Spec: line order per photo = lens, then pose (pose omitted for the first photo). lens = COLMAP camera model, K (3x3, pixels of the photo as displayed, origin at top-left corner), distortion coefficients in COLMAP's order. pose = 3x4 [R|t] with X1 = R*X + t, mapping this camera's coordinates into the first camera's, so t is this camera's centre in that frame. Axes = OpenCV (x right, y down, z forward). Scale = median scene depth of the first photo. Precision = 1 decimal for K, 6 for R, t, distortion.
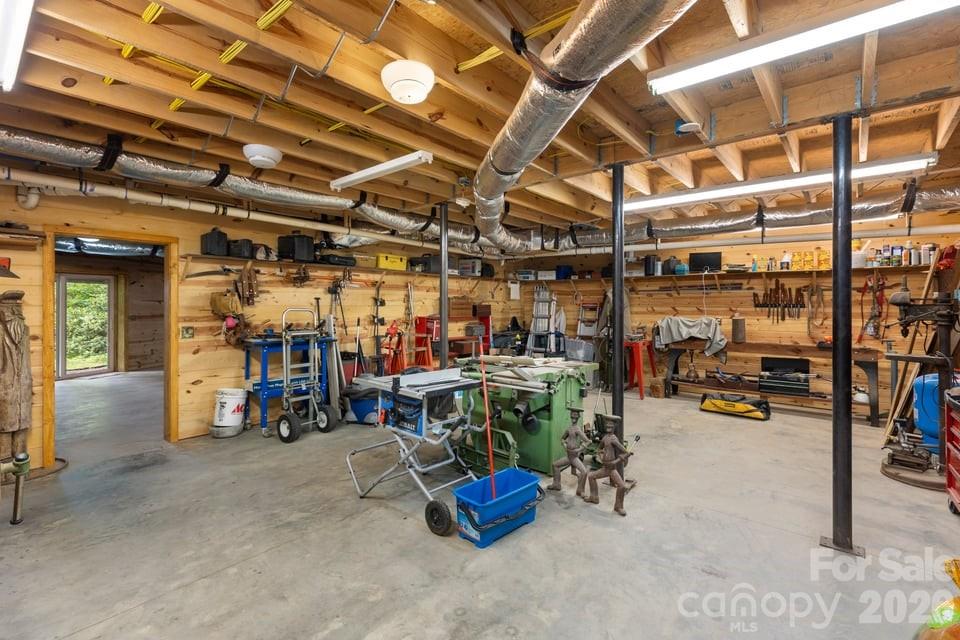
lens RADIAL K [[435.1, 0, 480.8], [0, 435.1, 312.3], [0, 0, 1]] dist [0.001020, 0.000626]
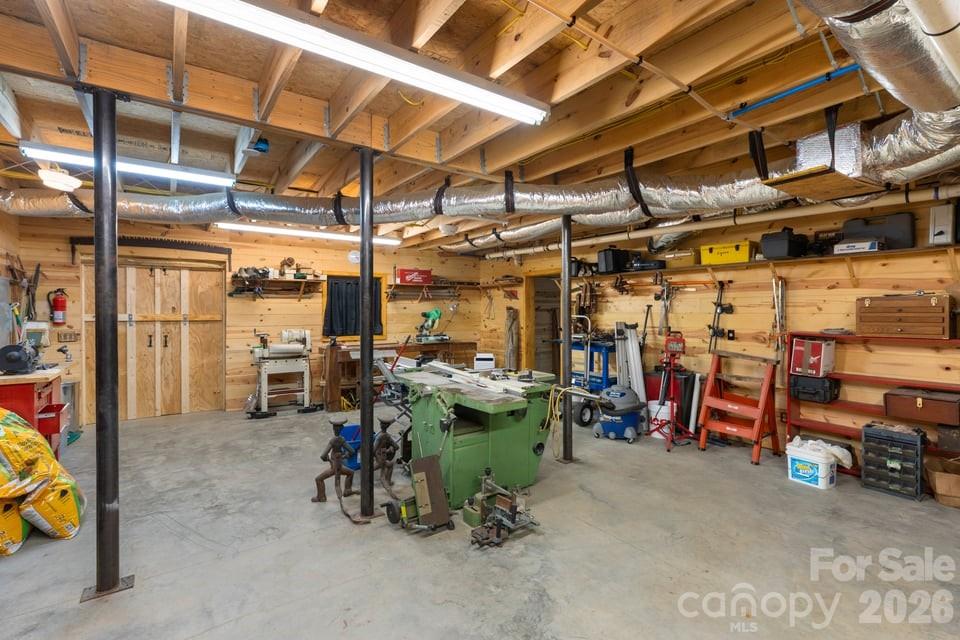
lens RADIAL K [[435.1, 0, 481.2], [0, 435.1, 315.0], [0, 0, 1]] dist [0.001020, 0.000626]
pose [[-0.237864, 0.001394, -0.971297, 0.668174], [-0.019658, 0.999787, 0.006249, -0.009388], [0.971099, 0.020580, -0.237786, 0.858060]]
